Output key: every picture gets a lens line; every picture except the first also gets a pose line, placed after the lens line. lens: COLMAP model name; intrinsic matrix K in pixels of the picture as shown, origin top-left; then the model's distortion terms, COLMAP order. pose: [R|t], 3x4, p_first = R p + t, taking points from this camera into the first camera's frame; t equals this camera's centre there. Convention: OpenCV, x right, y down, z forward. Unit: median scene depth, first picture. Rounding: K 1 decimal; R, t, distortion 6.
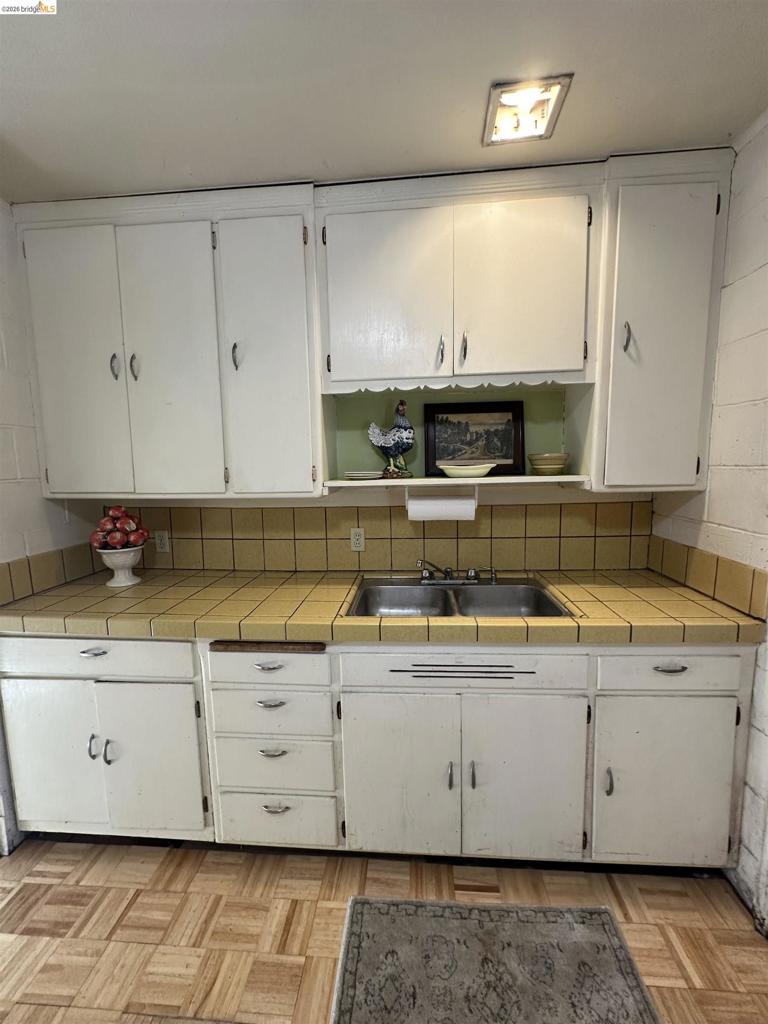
lens RADIAL K [[411.6, 0, 384.6], [0, 411.6, 512.0], [0, 0, 1]] dist [0.001945, 0.000461]
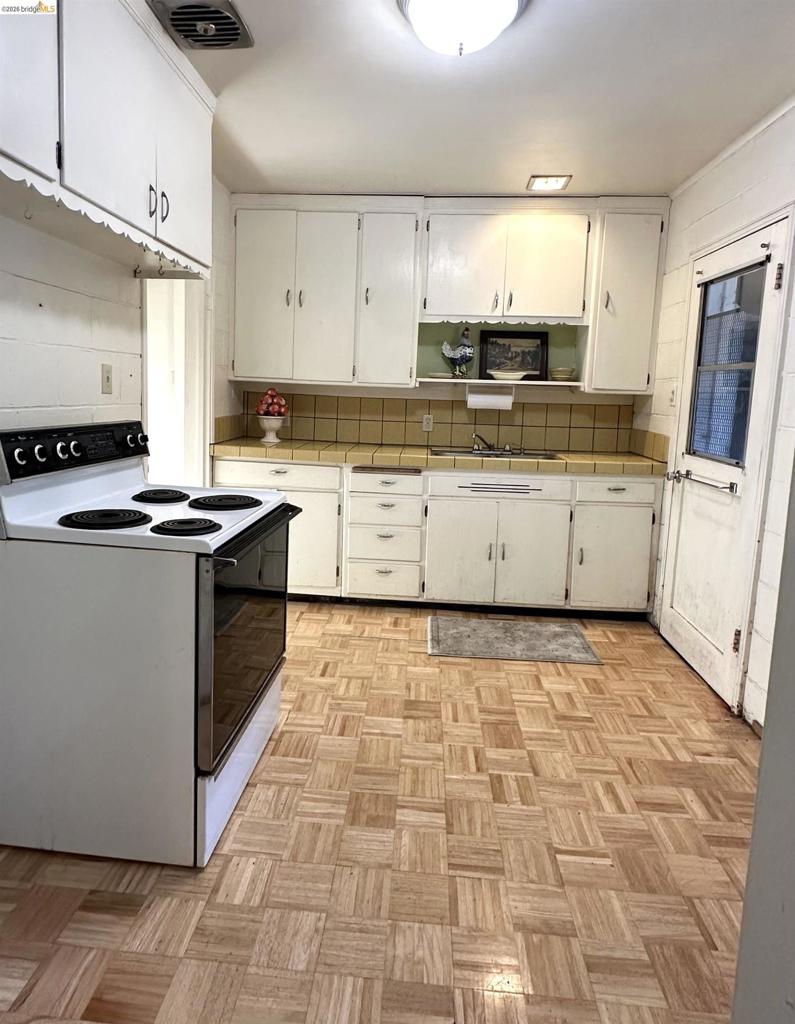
lens RADIAL K [[587.7, 0, 388.5], [0, 587.7, 452.9], [0, 0, 1]] dist [0.014283, -0.000126]
pose [[0.998598, 0.051534, 0.012082, -0.277869], [-0.051450, 0.998650, -0.007208, 0.241708], [-0.012437, 0.006577, 0.999901, -1.283644]]
